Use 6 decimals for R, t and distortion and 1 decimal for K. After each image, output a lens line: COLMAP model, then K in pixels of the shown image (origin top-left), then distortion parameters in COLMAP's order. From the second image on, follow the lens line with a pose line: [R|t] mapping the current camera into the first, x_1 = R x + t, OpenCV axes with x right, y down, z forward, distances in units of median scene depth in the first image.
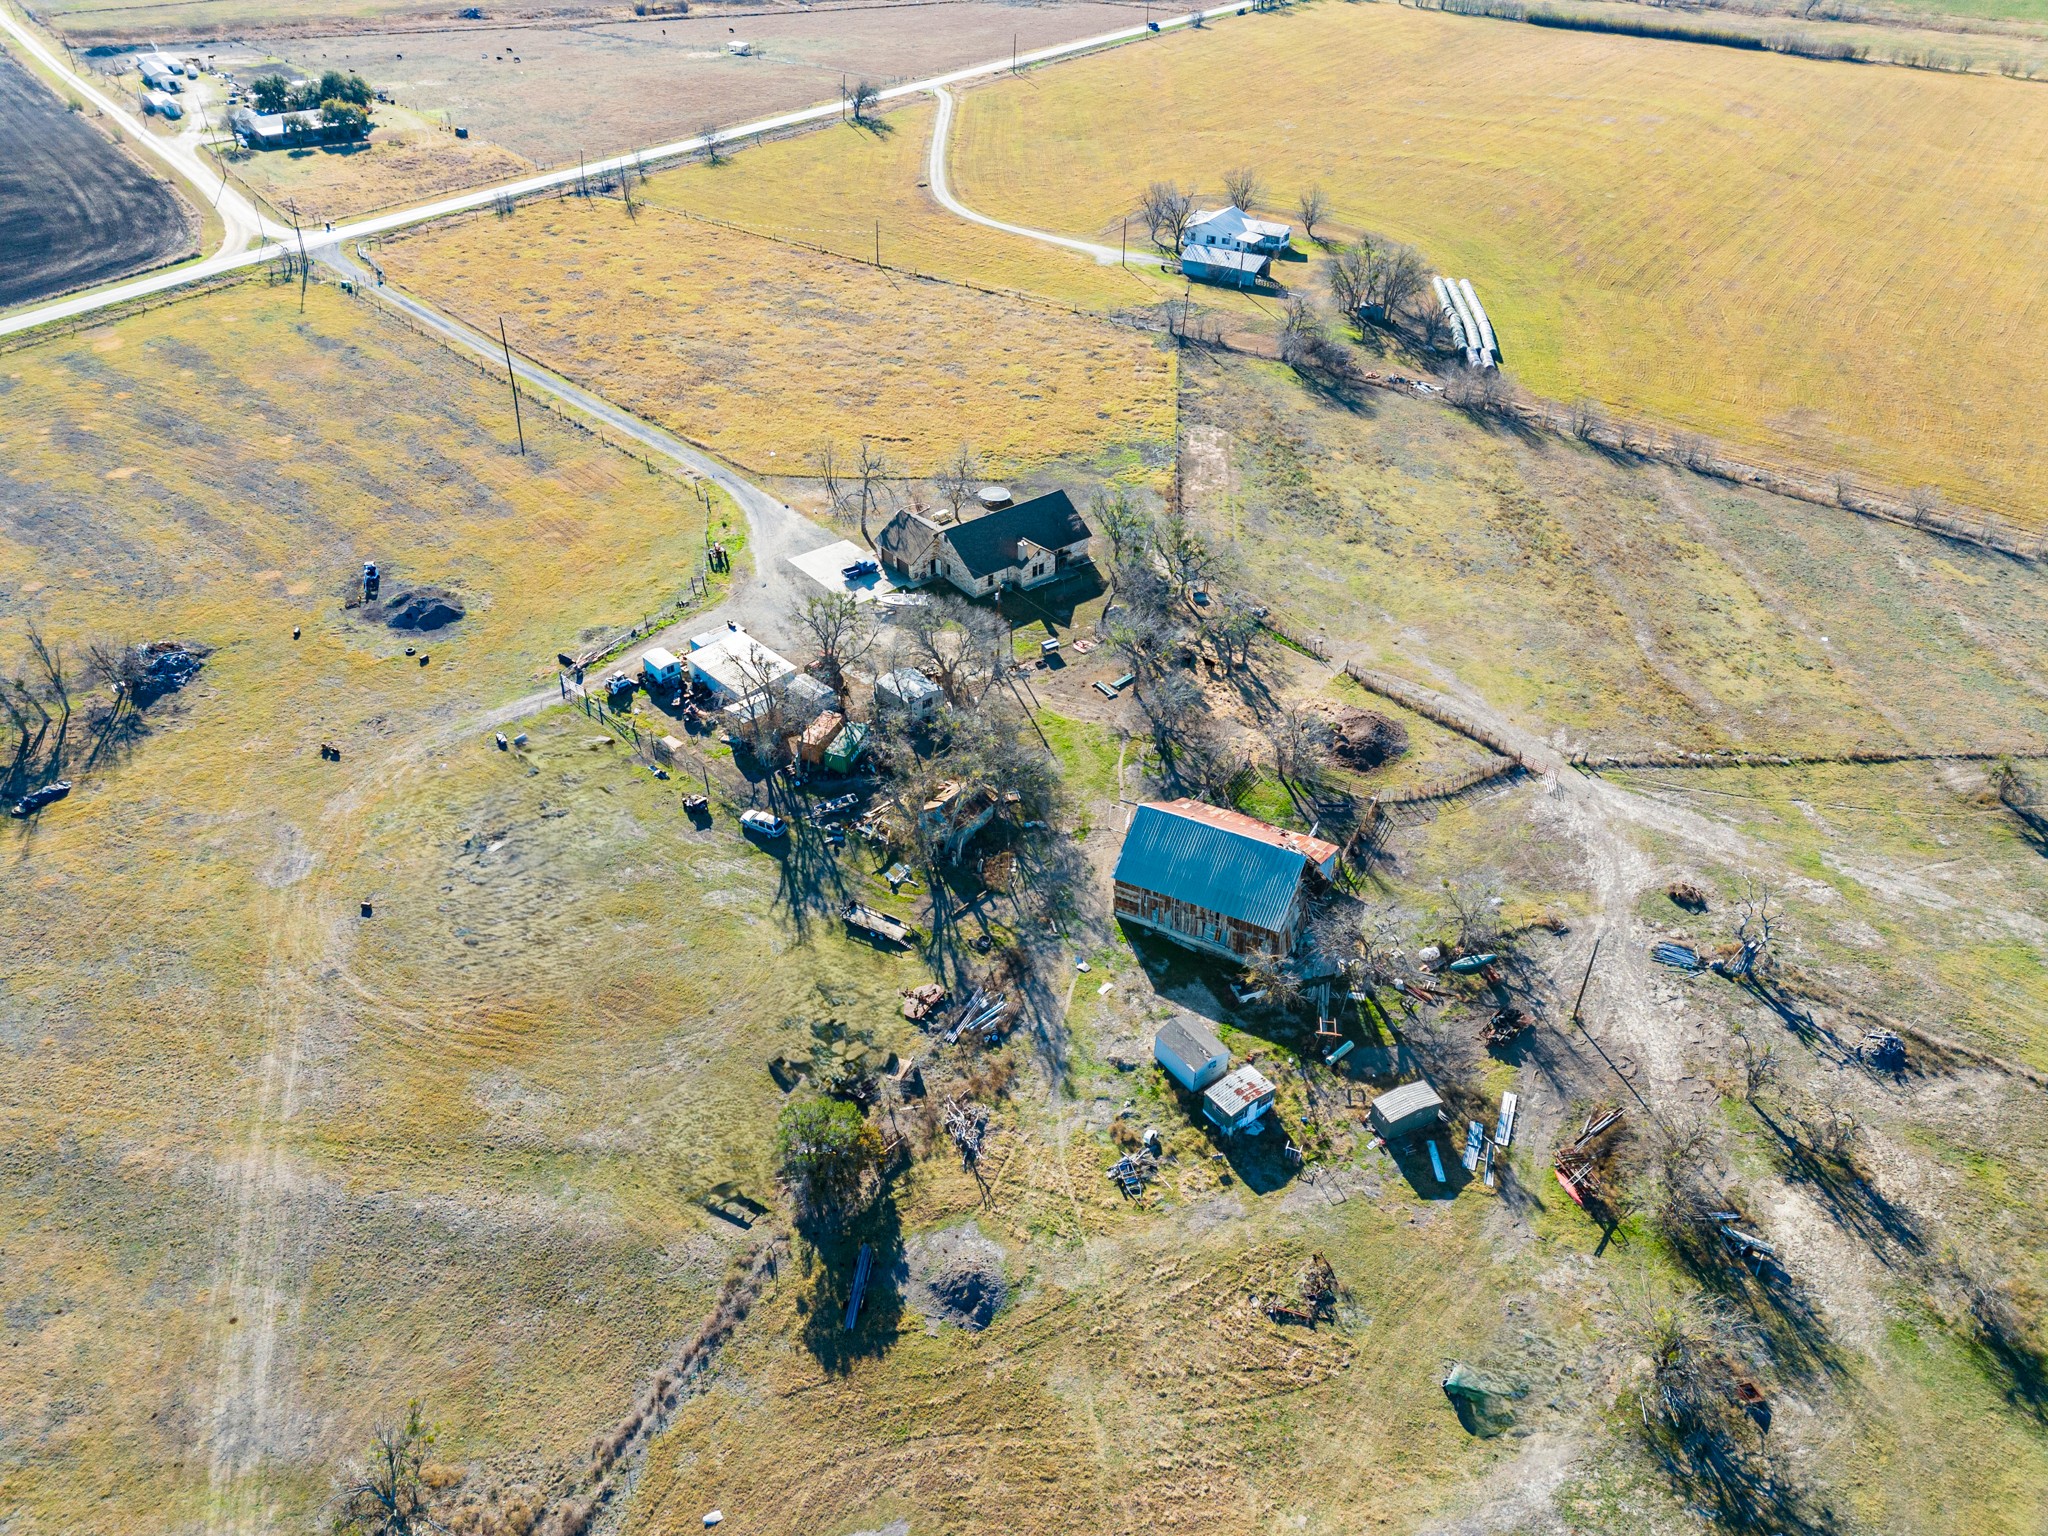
lens RADIAL K [[1529.0, 0, 1024.1], [0, 1529.0, 766.4], [0, 0, 1]] dist [0.016250, -0.002558]
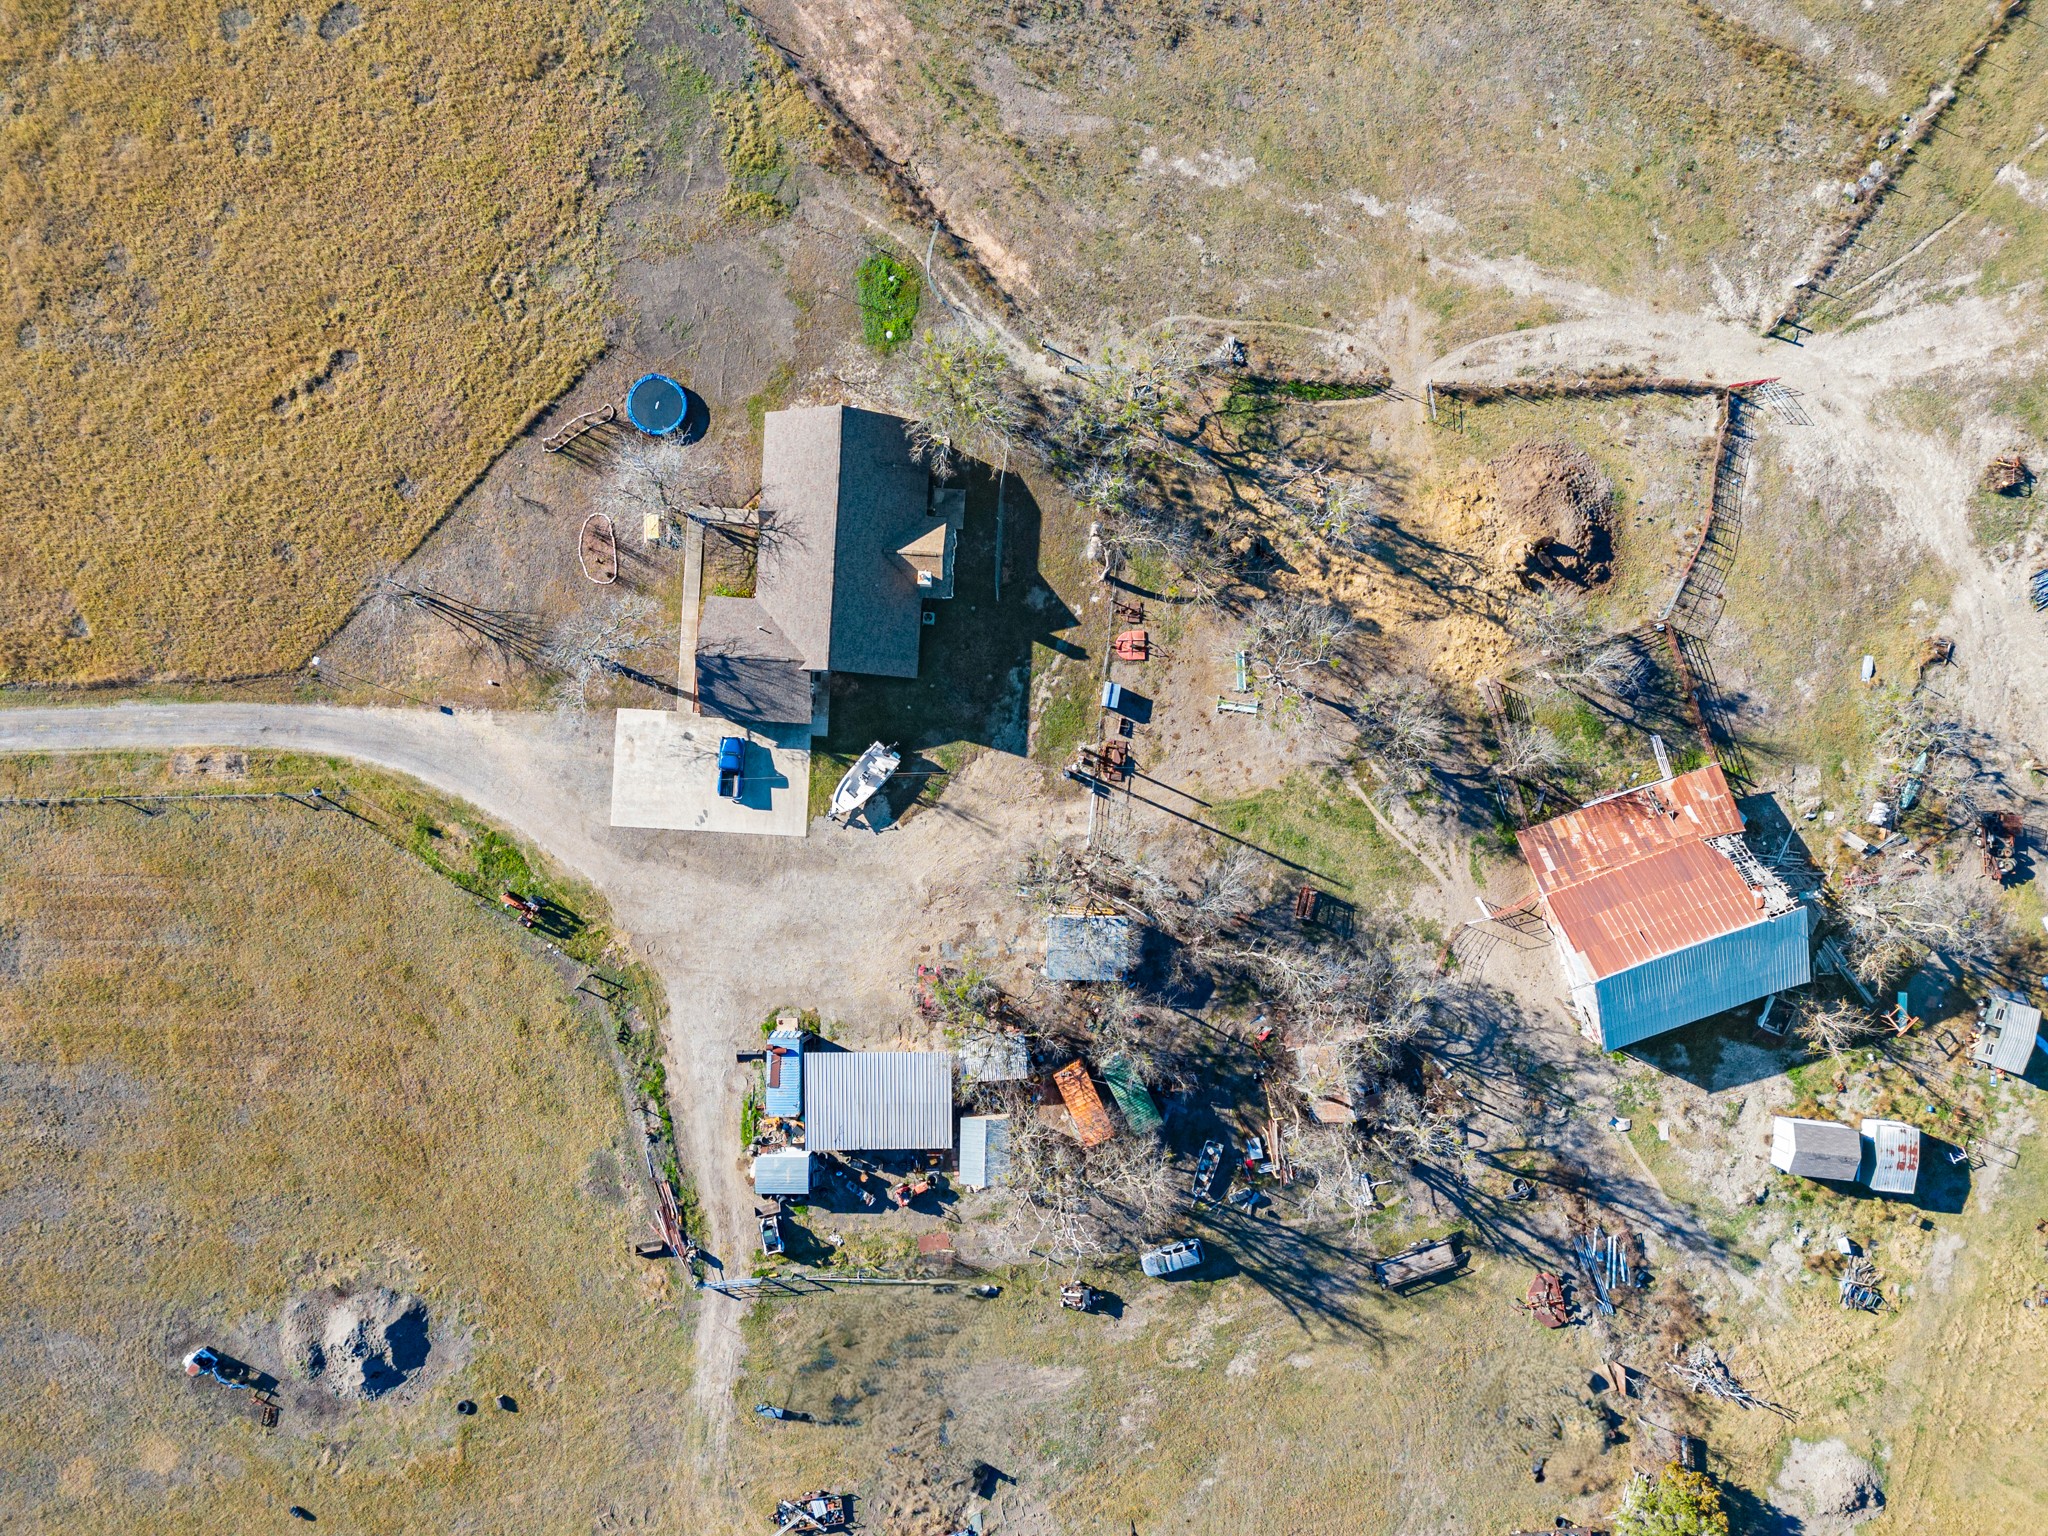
lens RADIAL K [[1529.0, 0, 1026.4], [0, 1529.0, 769.3], [0, 0, 1]] dist [0.016250, -0.002558]
pose [[0.675428, -0.737413, -0.004363, -0.038414], [0.424916, 0.384350, 0.819586, -0.806484], [-0.602697, -0.555425, 0.572939, 0.811159]]
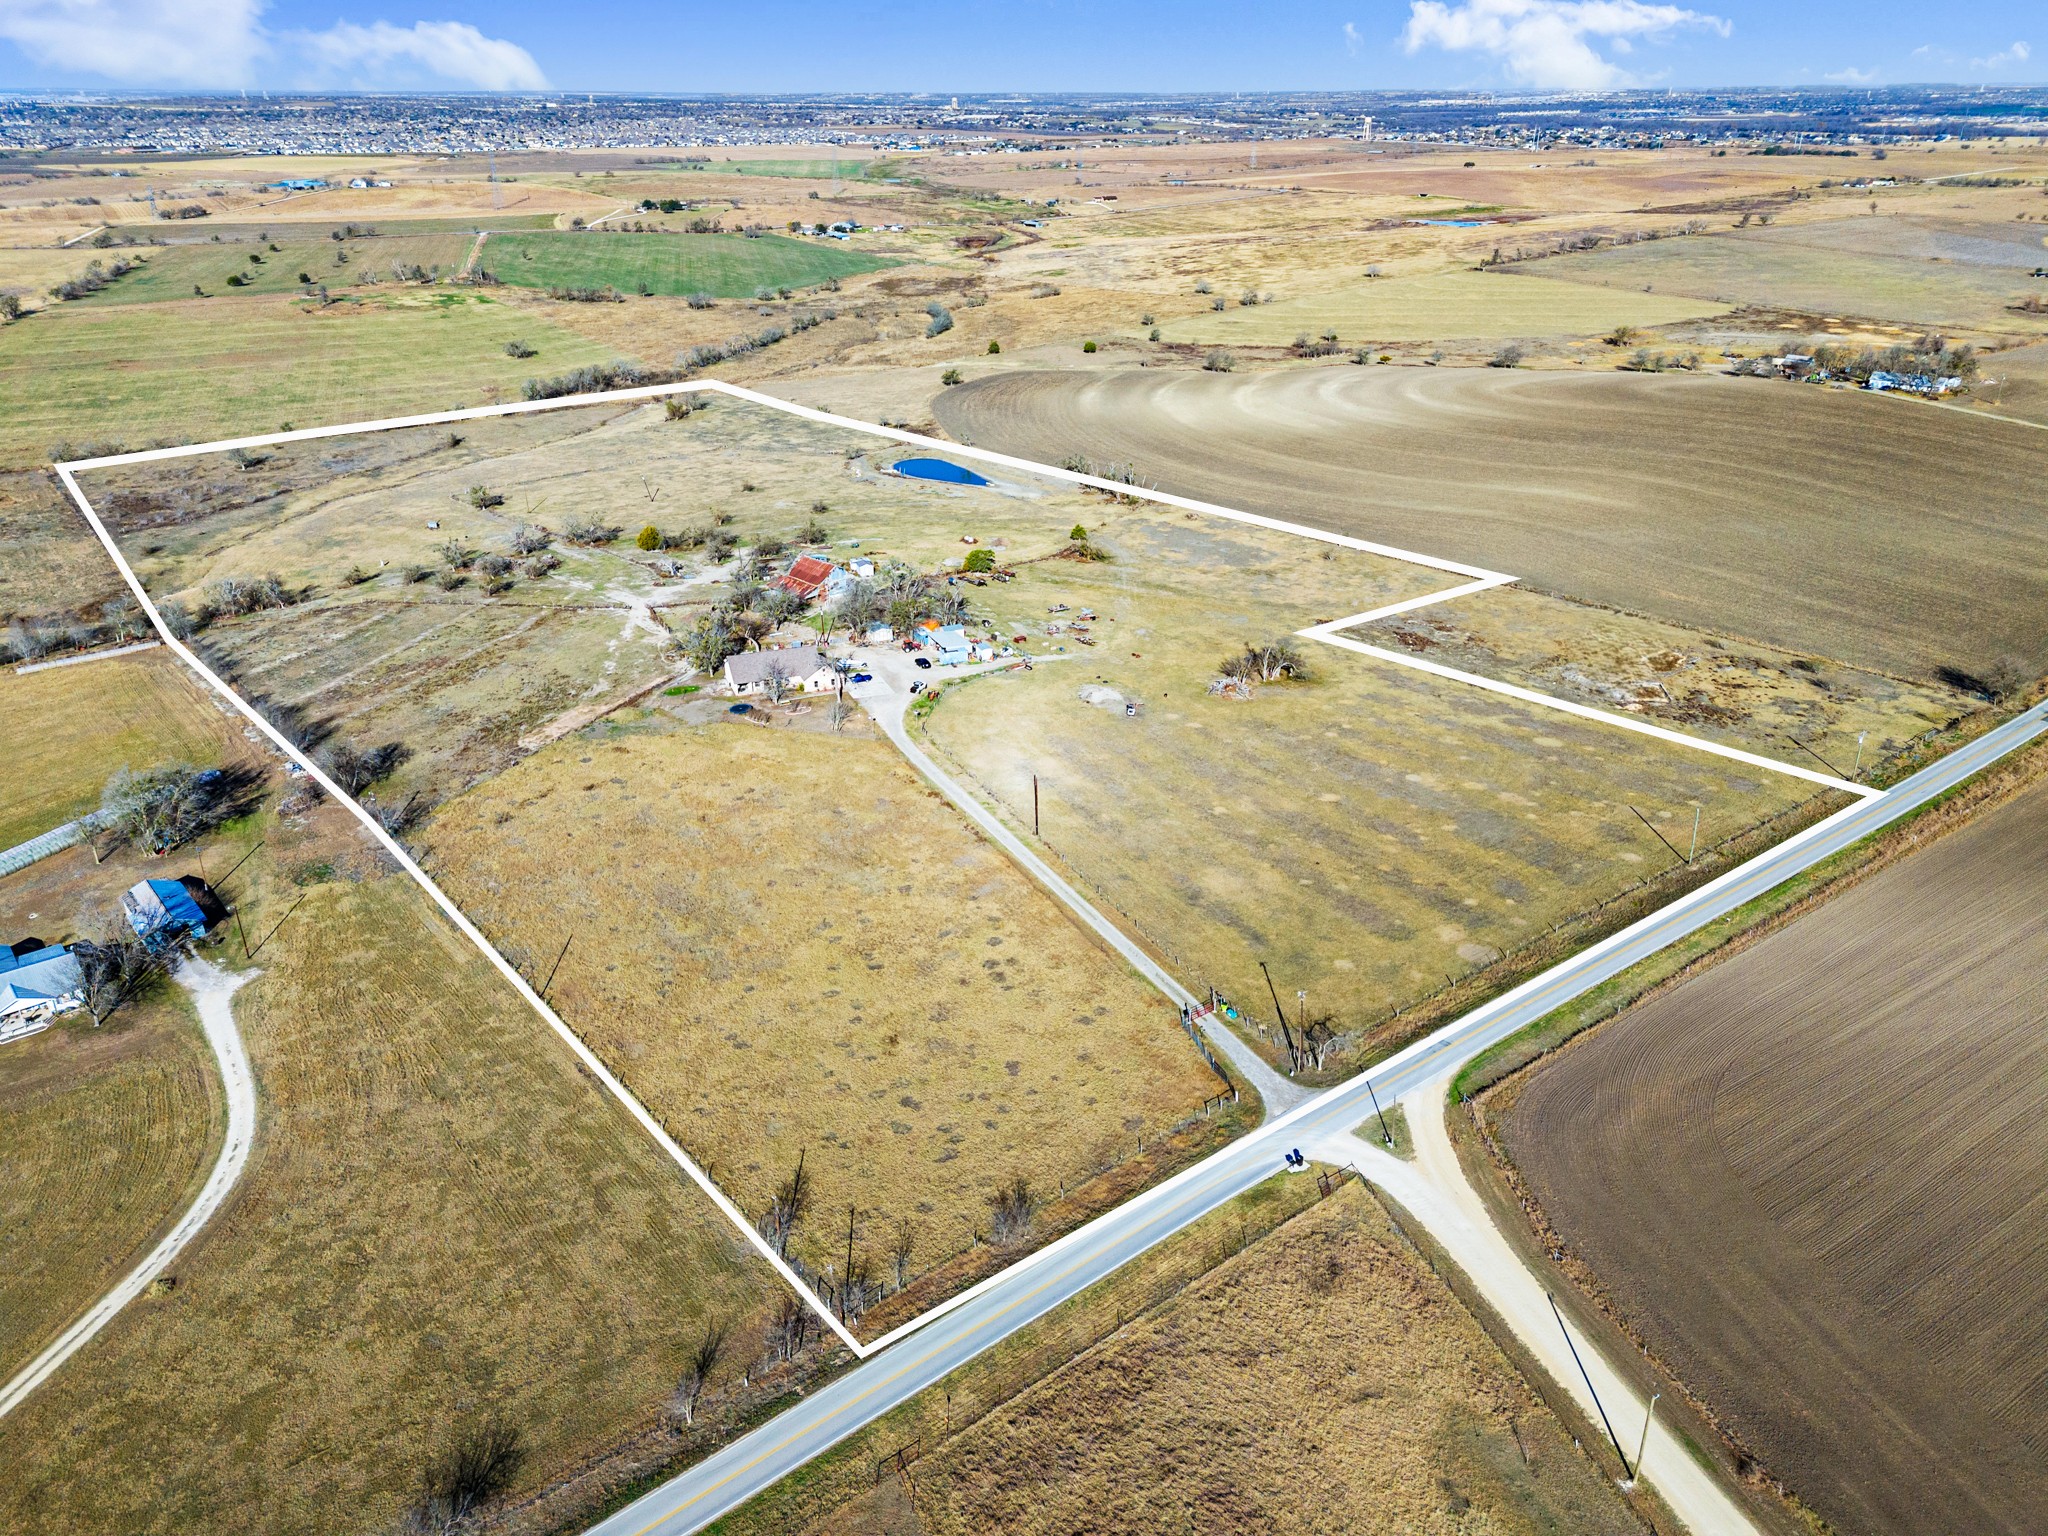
lens RADIAL K [[1529.0, 0, 1021.7], [0, 1529.0, 767.5], [0, 0, 1]] dist [0.016250, -0.002558]
pose [[-0.950787, -0.121667, 0.284958, -1.094236], [0.172971, 0.554611, 0.813934, -2.012249], [-0.257070, 0.823167, -0.506272, 2.658384]]
